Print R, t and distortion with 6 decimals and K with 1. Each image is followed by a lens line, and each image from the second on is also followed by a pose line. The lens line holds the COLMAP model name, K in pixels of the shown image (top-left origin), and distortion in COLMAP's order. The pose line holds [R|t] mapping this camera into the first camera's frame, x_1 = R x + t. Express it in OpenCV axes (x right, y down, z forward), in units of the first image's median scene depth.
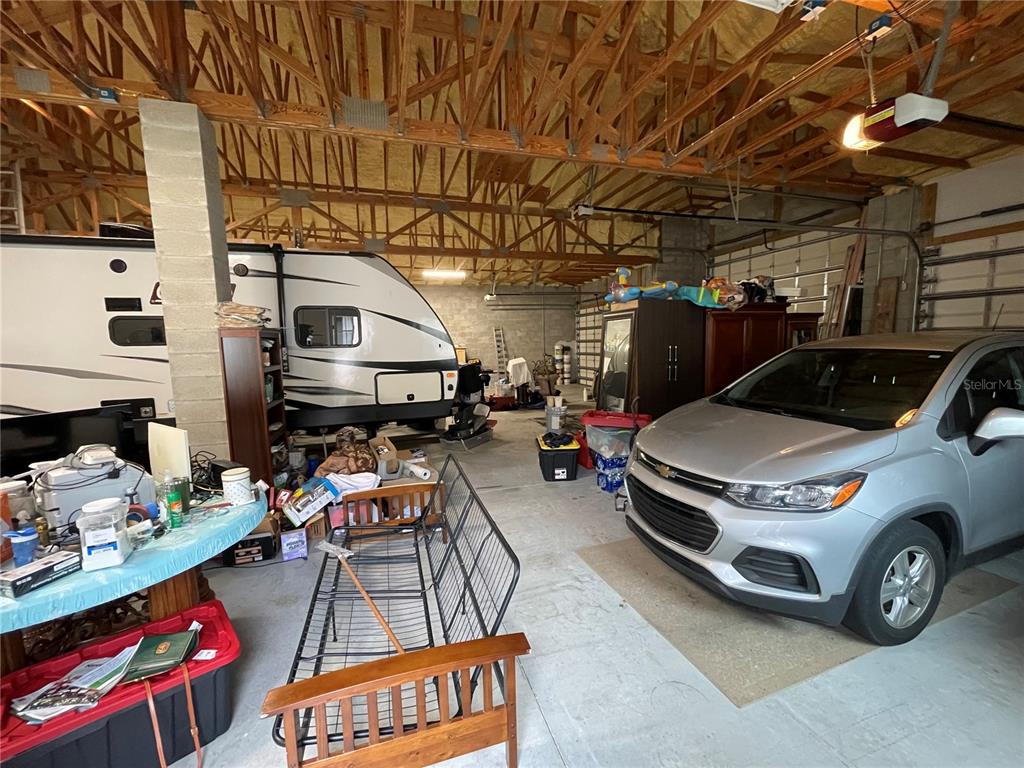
lens RADIAL K [[415.3, 0, 513.5], [0, 415.3, 386.0], [0, 0, 1]] dist [-0.000846, 0.001057]
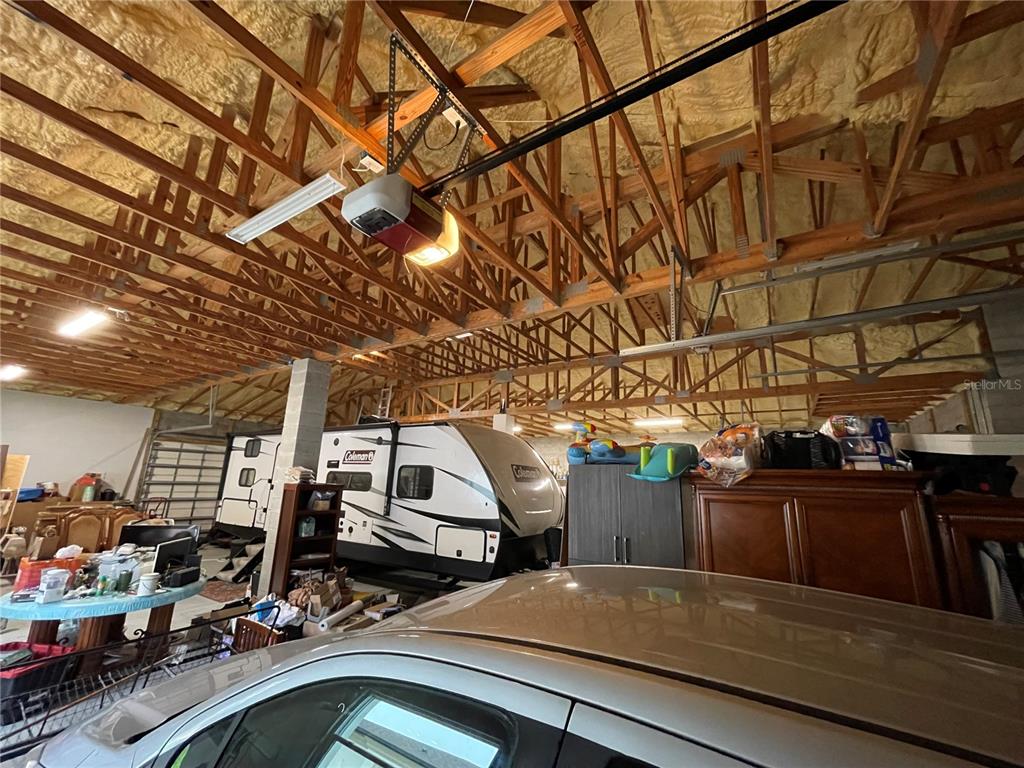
lens RADIAL K [[415.3, 0, 513.5], [0, 415.3, 386.0], [0, 0, 1]] dist [-0.000846, 0.001057]
pose [[0.639023, -0.131489, -0.757865, 0.666795], [-0.129913, 0.952676, -0.274829, -0.101155], [0.758137, 0.274079, 0.591700, 0.364181]]
